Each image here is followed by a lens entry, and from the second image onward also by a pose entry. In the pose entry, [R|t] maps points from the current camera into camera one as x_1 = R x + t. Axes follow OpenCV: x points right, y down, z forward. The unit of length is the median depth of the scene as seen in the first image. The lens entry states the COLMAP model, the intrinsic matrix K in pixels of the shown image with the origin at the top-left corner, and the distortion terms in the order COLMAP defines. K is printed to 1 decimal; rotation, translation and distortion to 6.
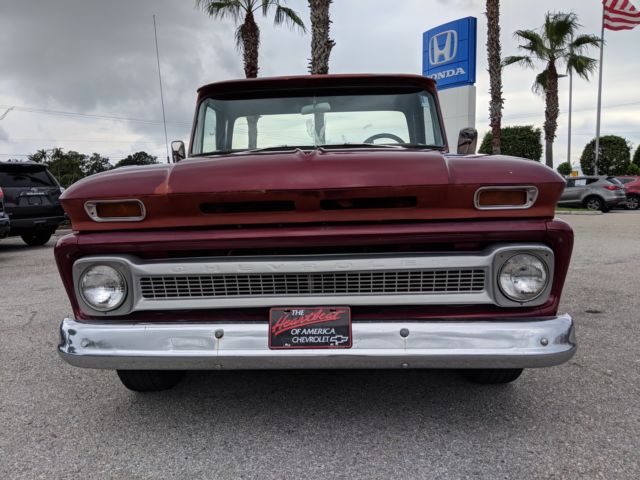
lens RADIAL K [[510.7, 0, 321.1], [0, 510.7, 238.8], [0, 0, 1]] dist [0.043557, -0.068924]
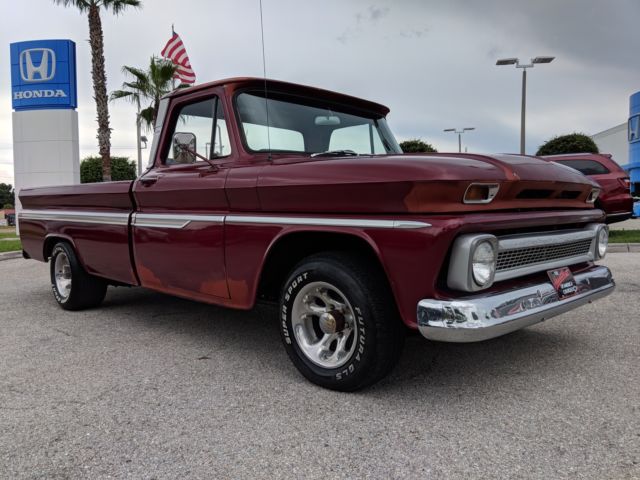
lens RADIAL K [[510.7, 0, 304.4], [0, 510.7, 238.4], [0, 0, 1]] dist [0.043557, -0.068924]
pose [[0.686007, -0.022179, 0.727257, -0.124946], [0.068709, 0.997043, -0.034406, 0.004470], [-0.724343, 0.073572, 0.685503, 0.045469]]
